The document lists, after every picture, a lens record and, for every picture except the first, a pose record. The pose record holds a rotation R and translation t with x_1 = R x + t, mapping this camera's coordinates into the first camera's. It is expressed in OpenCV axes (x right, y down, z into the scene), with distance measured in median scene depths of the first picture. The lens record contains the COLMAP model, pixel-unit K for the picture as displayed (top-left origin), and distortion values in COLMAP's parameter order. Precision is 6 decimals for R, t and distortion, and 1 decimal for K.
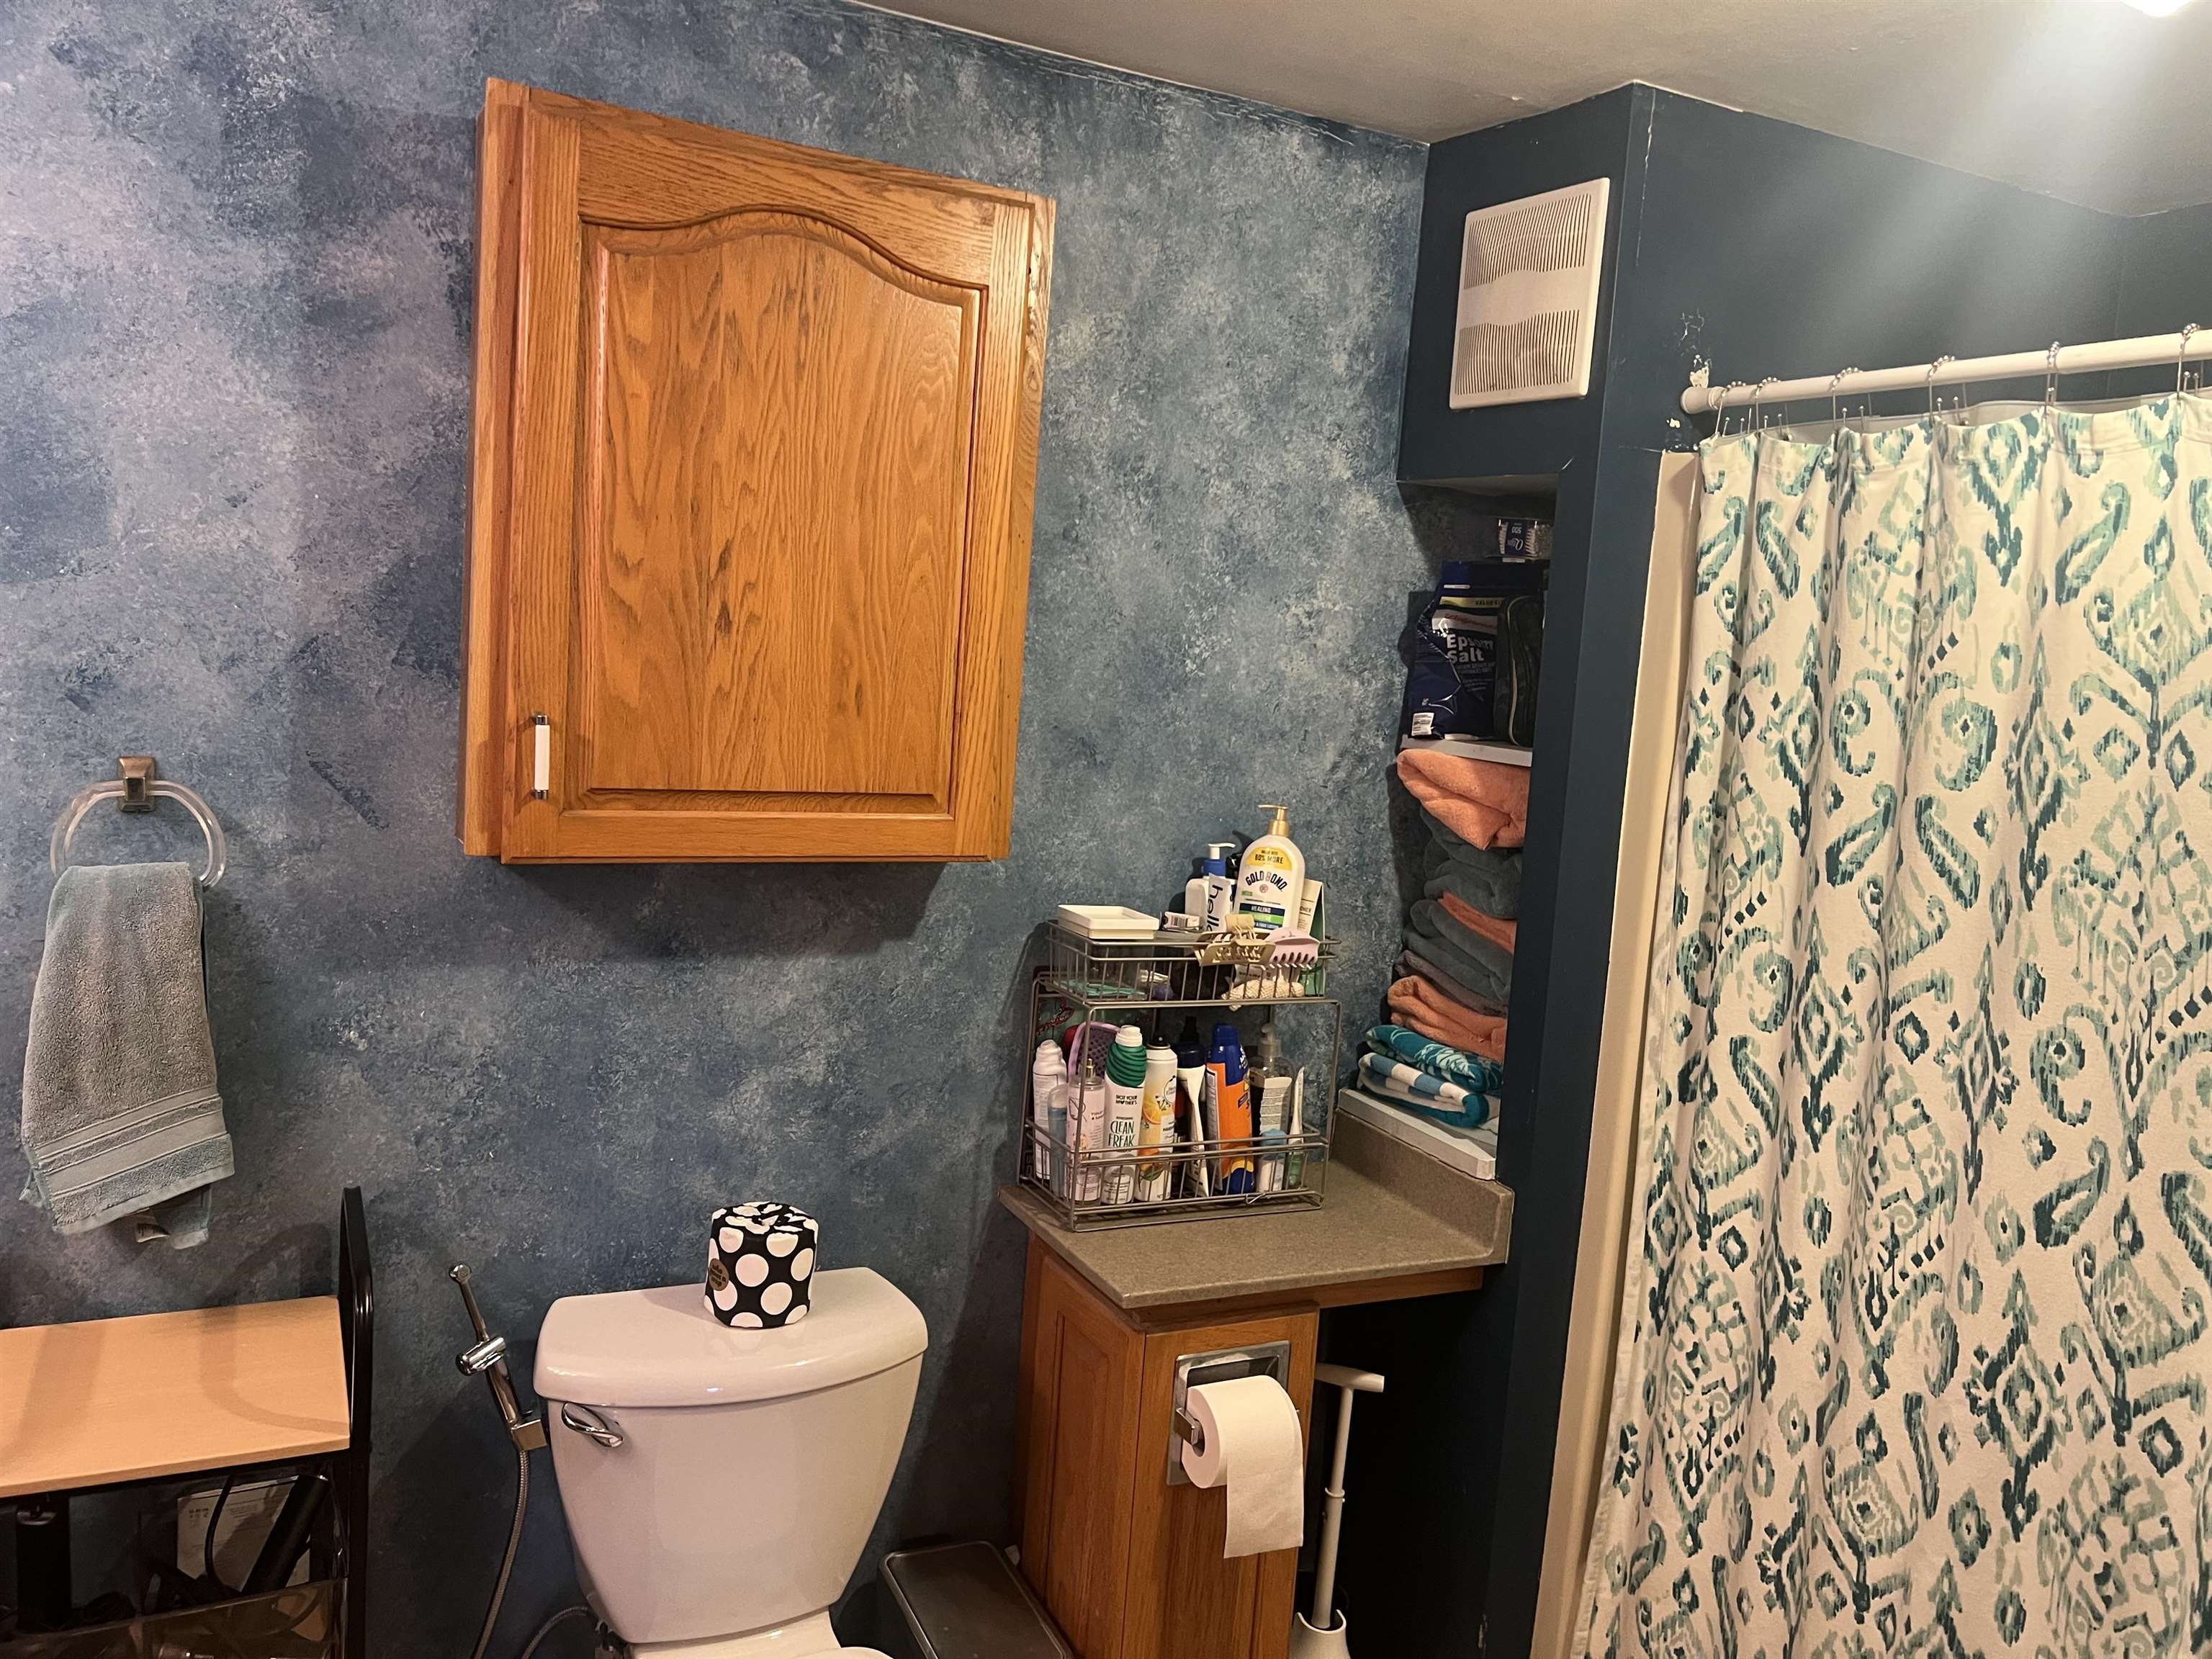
lens RADIAL K [[1664.5, 0, 1091.8], [0, 1664.5, 820.5], [0, 0, 1]] dist [0.056512, -0.057226]
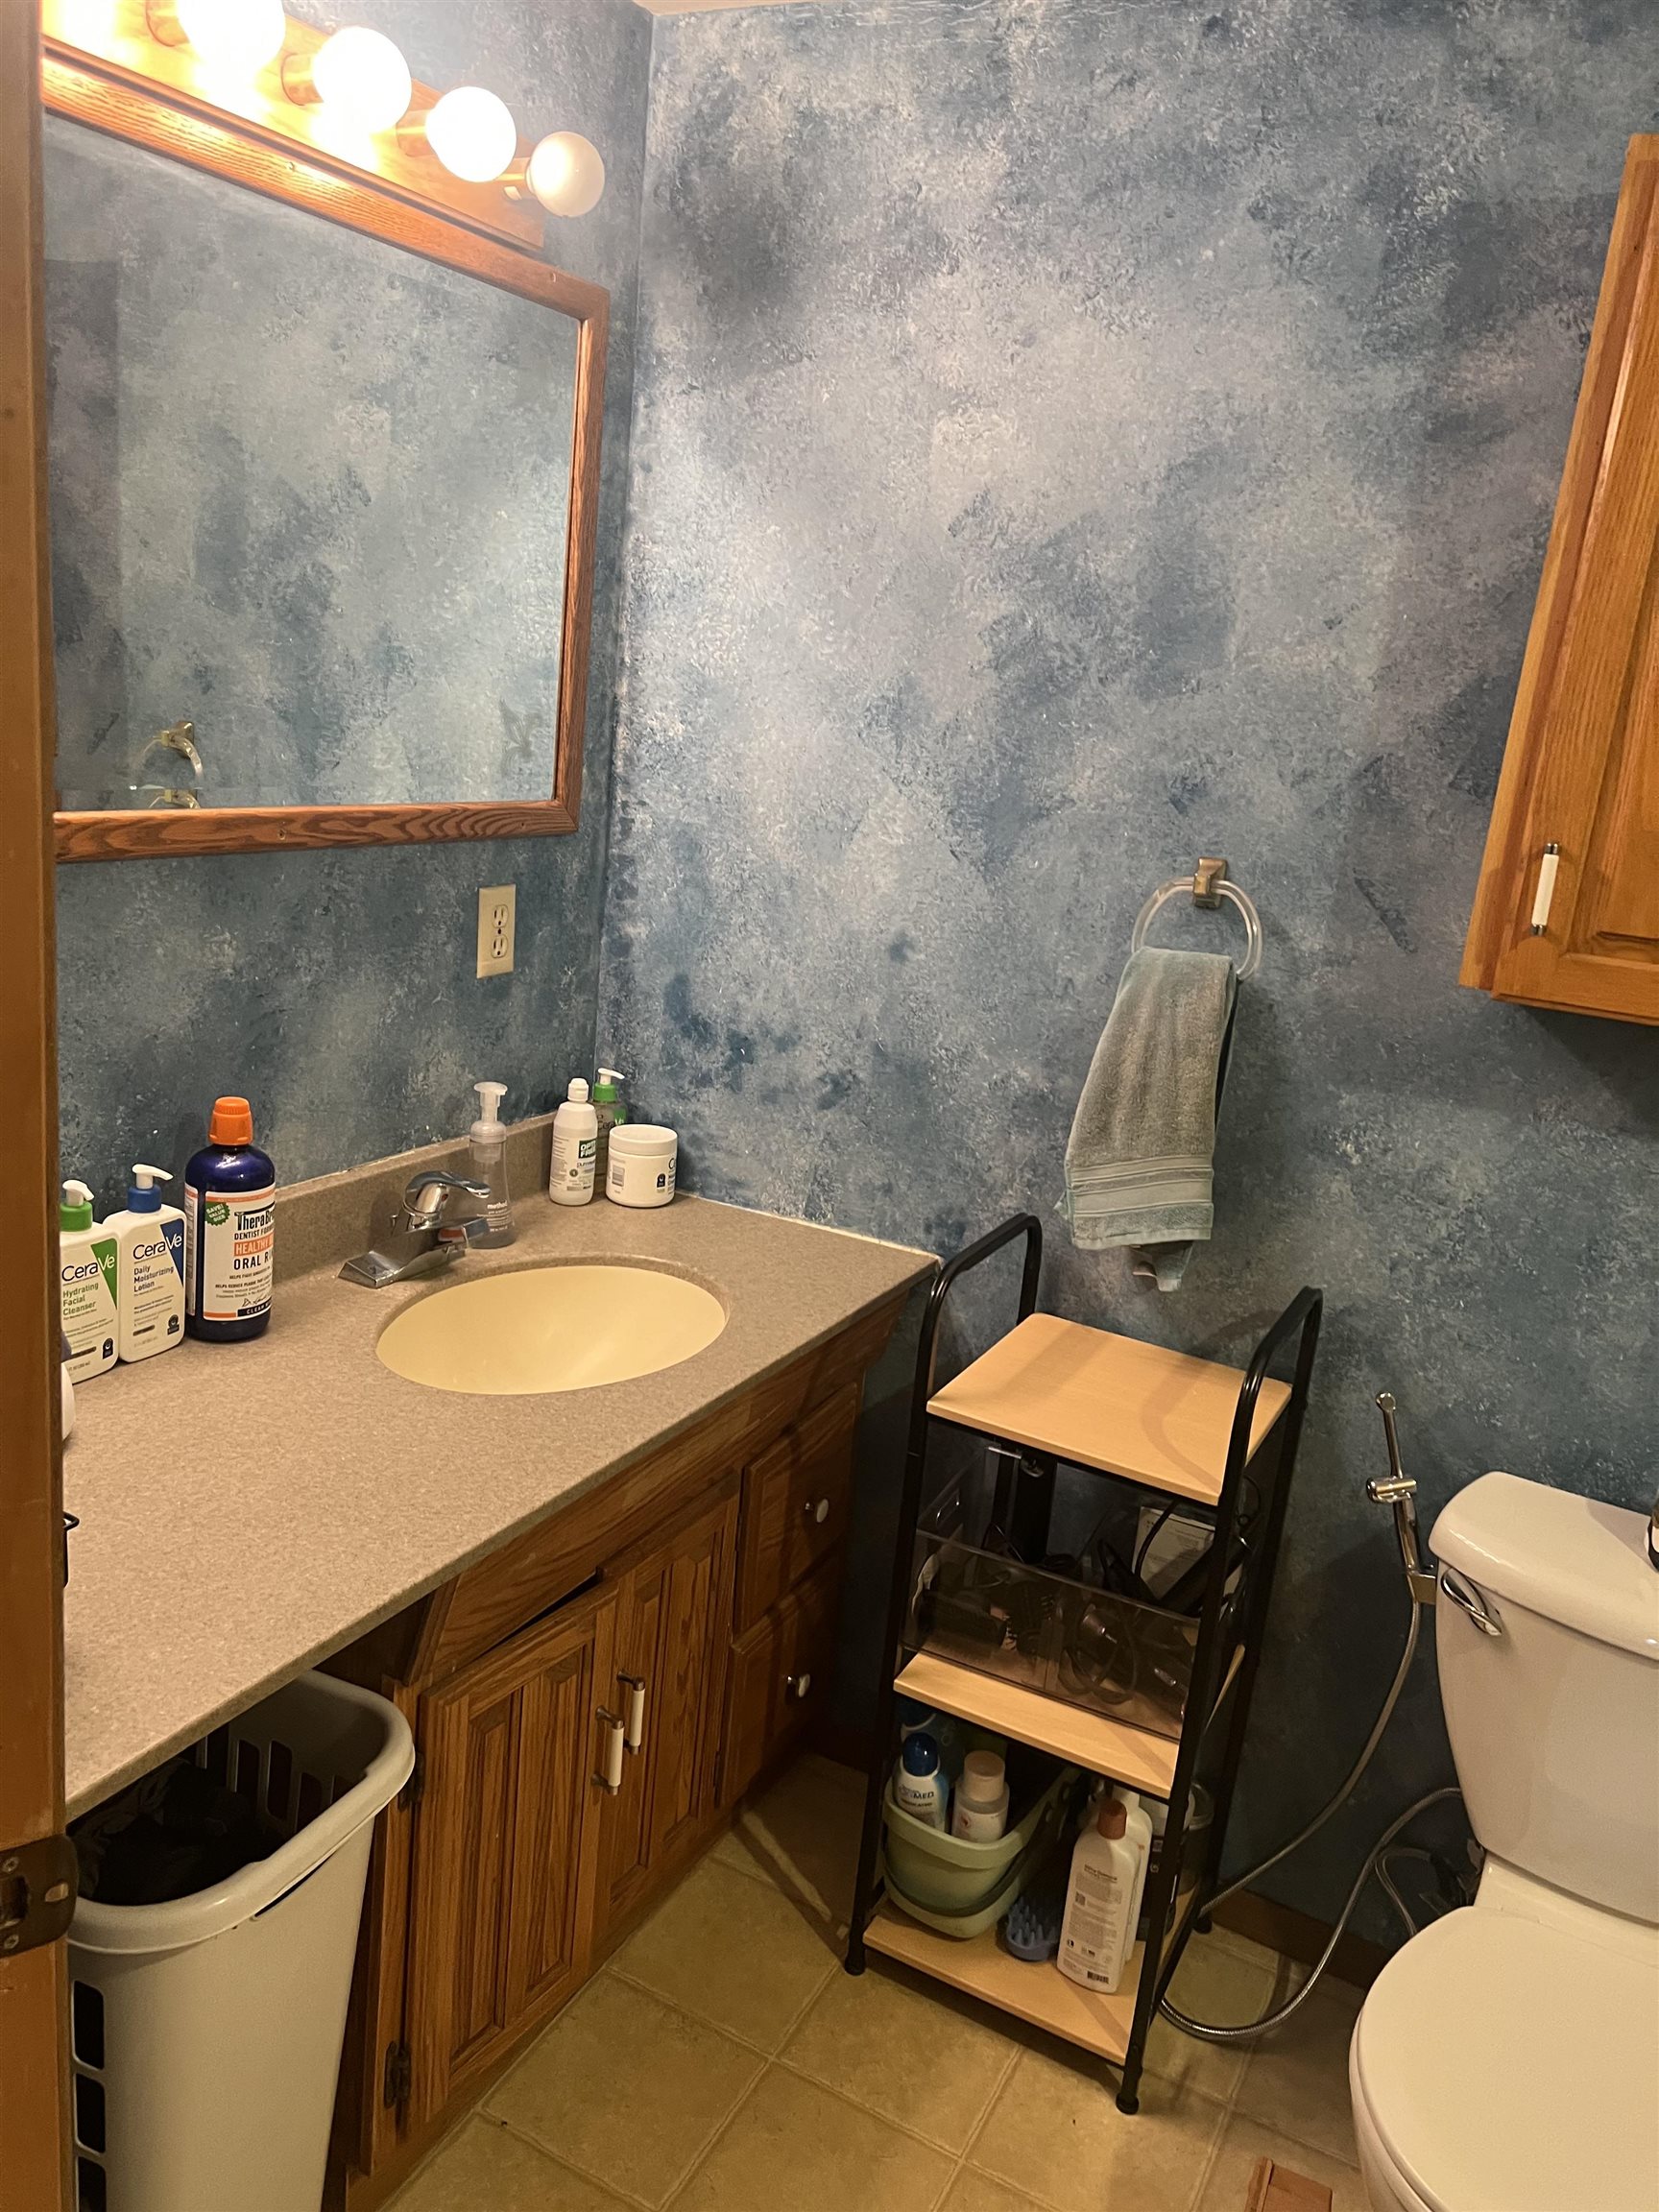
lens RADIAL K [[1664.5, 0, 836.0], [0, 1664.5, 1085.2], [0, 0, 1]] dist [0.056512, -0.057226]
pose [[0.587384, 0.183173, -0.788307, 0.179719], [-0.152208, 0.981671, 0.114691, 0.019917], [0.794867, 0.052619, 0.604499, 0.125545]]
